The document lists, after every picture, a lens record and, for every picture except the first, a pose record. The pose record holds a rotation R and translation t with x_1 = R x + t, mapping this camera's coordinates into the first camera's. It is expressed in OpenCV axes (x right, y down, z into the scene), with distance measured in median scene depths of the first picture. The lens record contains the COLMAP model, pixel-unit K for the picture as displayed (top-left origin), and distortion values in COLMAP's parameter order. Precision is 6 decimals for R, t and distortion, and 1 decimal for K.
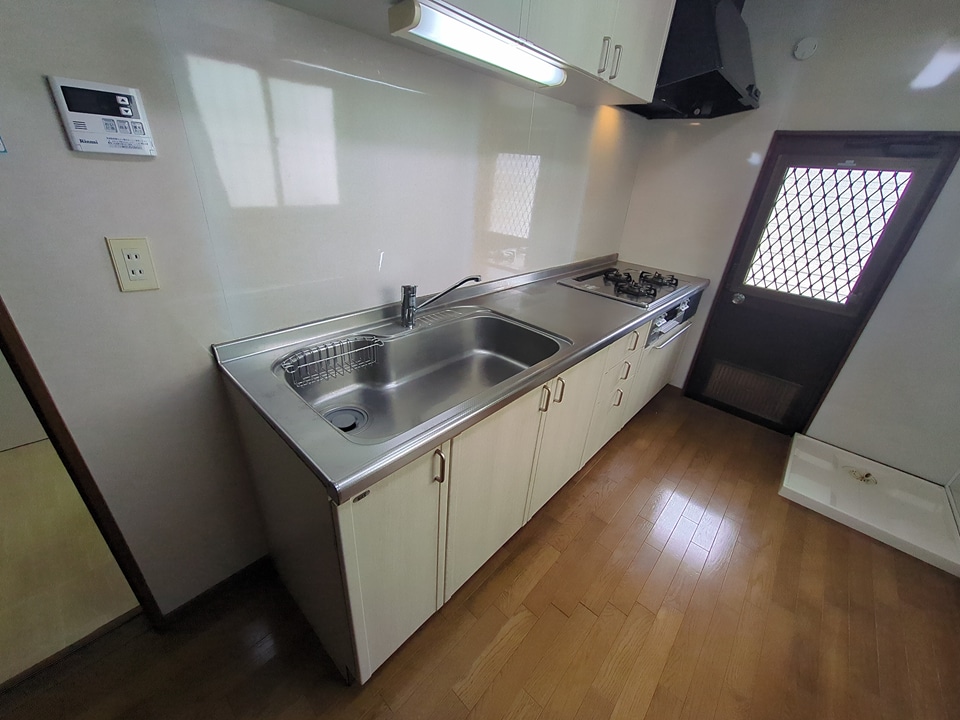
lens RADIAL K [[375.6, 0, 480.0], [0, 375.6, 360.0], [0, 0, 1]] dist [0.002067, 0.000190]
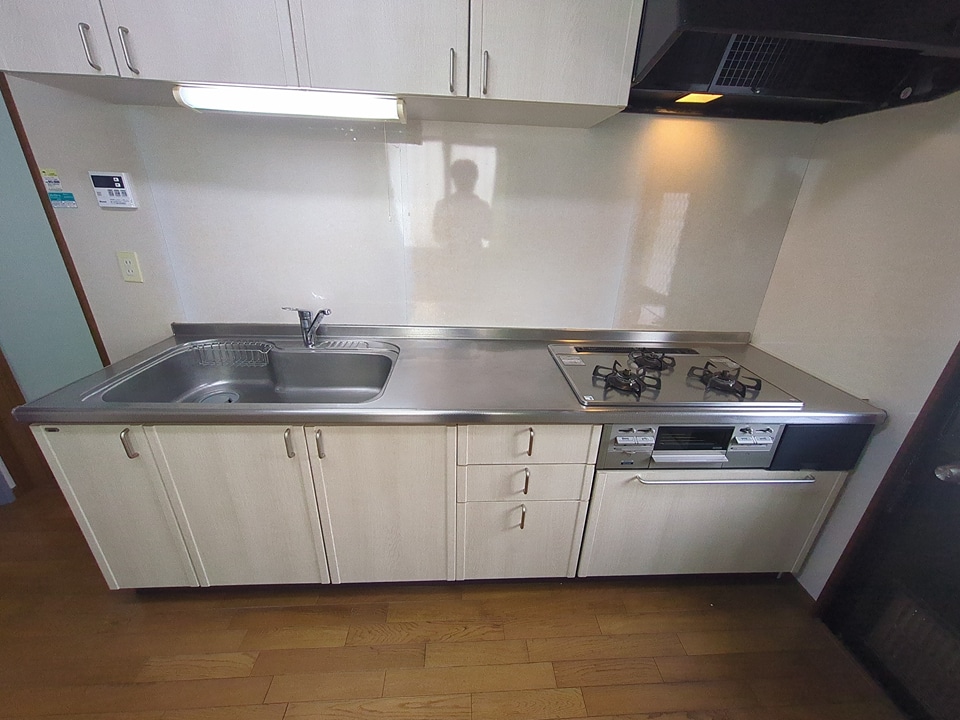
lens RADIAL K [[375.6, 0, 480.0], [0, 375.6, 360.0], [0, 0, 1]] dist [0.002067, 0.000190]
pose [[0.713371, 0.230957, -0.661635, 1.663093], [-0.302078, 0.953257, 0.007055, -0.378078], [0.632338, 0.194832, 0.749793, 0.871732]]
